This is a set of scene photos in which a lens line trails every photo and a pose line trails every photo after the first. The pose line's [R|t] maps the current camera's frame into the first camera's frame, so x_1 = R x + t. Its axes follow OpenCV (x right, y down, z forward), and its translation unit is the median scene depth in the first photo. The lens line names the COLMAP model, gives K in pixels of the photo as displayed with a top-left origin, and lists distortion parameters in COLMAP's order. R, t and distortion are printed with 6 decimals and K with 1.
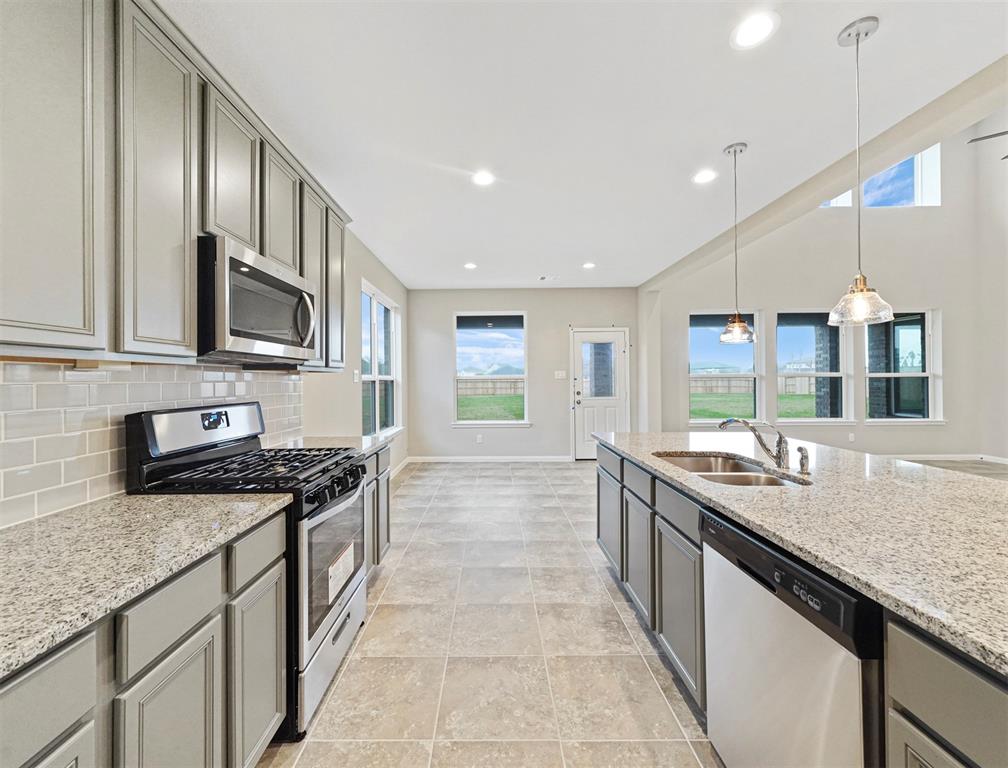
lens RADIAL K [[407.1, 0, 489.1], [0, 407.1, 383.6], [0, 0, 1]] dist [0.000076, 0.000253]
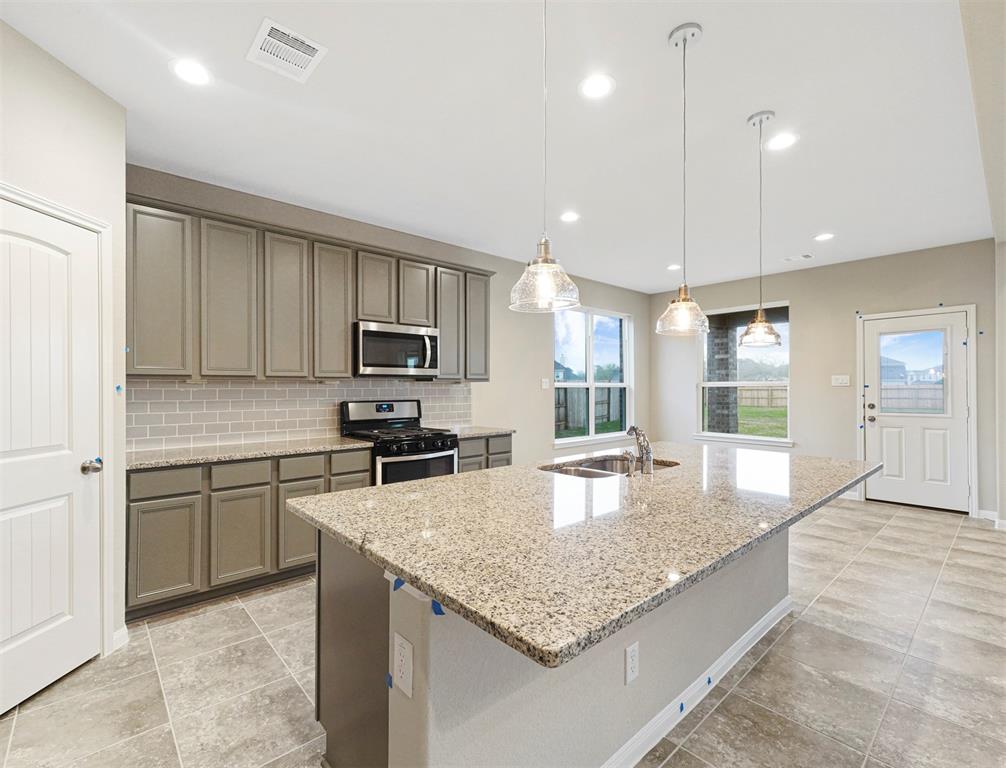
lens RADIAL K [[466.8, 0, 503.0], [0, 466.8, 384.0], [0, 0, 1]] dist [0.000057, -0.000061]
pose [[0.666895, -0.001722, -0.745150, 1.166844], [-0.008238, 0.999919, -0.009683, -0.005639], [0.745106, 0.012596, 0.666827, -0.059603]]
